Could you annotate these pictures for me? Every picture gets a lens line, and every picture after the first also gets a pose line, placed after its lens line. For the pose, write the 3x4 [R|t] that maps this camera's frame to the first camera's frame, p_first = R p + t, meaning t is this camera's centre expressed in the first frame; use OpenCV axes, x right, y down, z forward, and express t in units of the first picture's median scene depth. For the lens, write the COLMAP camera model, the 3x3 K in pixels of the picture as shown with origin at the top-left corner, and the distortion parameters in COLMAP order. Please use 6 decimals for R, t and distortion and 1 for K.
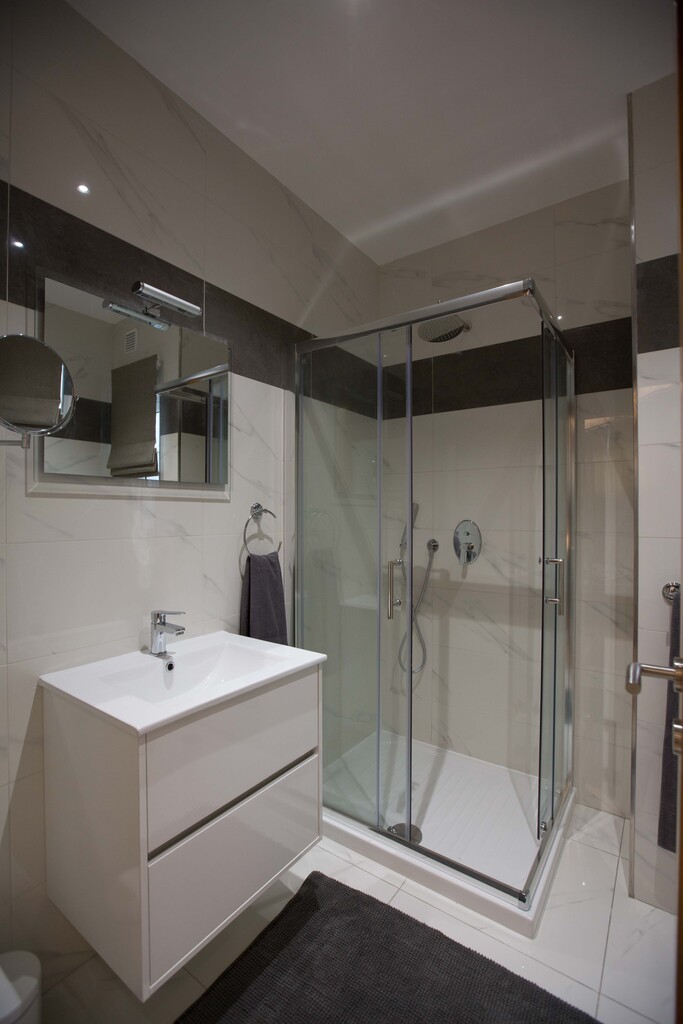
lens RADIAL K [[466.7, 0, 335.9], [0, 466.7, 518.5], [0, 0, 1]] dist [-0.043360, 0.011338]
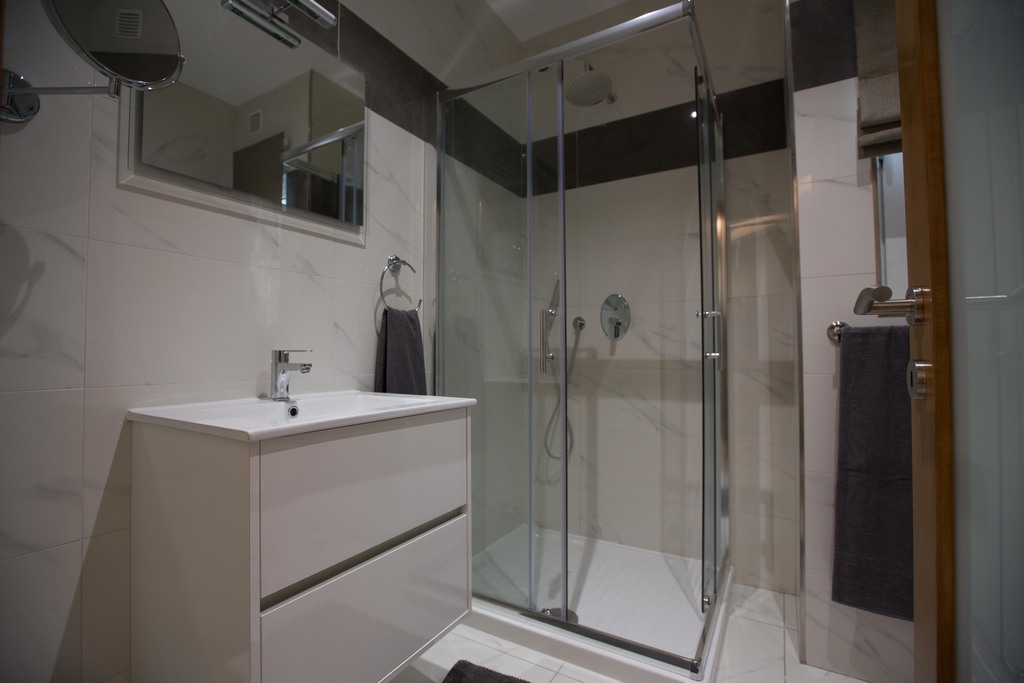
lens RADIAL K [[466.7, 0, 509.7], [0, 466.7, 336.1], [0, 0, 1]] dist [-0.043360, 0.011338]
pose [[0.996042, -0.001158, 0.088874, -0.027480], [0.003918, 0.999515, -0.030896, 0.156816], [-0.088795, 0.031122, 0.995564, 0.083024]]
